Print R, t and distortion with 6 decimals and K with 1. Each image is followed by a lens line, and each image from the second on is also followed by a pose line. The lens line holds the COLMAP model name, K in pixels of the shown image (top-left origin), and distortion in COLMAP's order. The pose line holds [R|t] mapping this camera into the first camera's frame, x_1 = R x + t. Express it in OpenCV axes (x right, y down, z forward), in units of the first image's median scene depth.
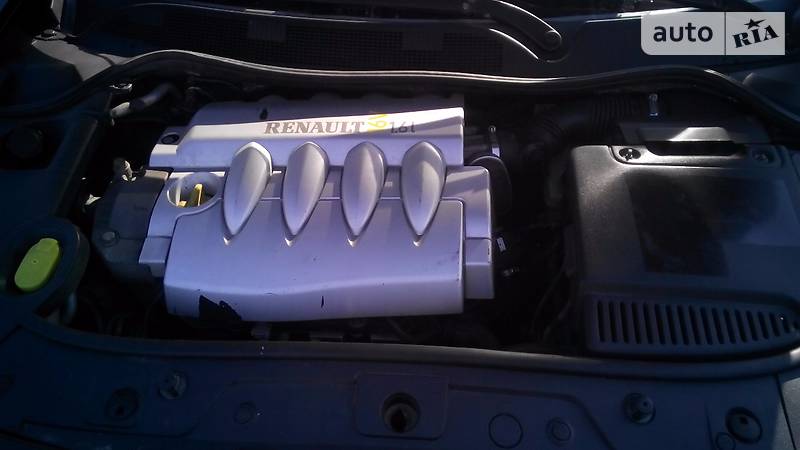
lens RADIAL K [[618.7, 0, 418.9], [0, 618.7, 226.3], [0, 0, 1]] dist [0.123789, -0.193106]
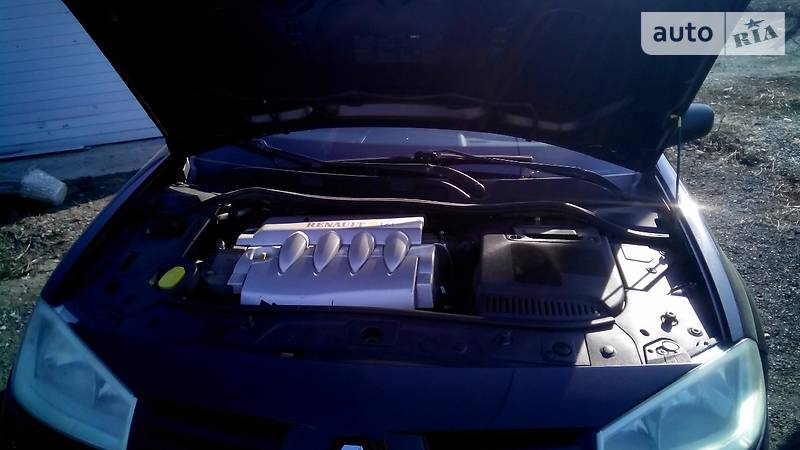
lens RADIAL K [[618.7, 0, 418.9], [0, 618.7, 226.3], [0, 0, 1]] dist [0.123789, -0.193106]
pose [[0.999374, 0.025160, -0.024868, 0.103436], [-0.032943, 0.918067, -0.395055, 0.512163], [0.012891, 0.395627, 0.918321, -0.557938]]
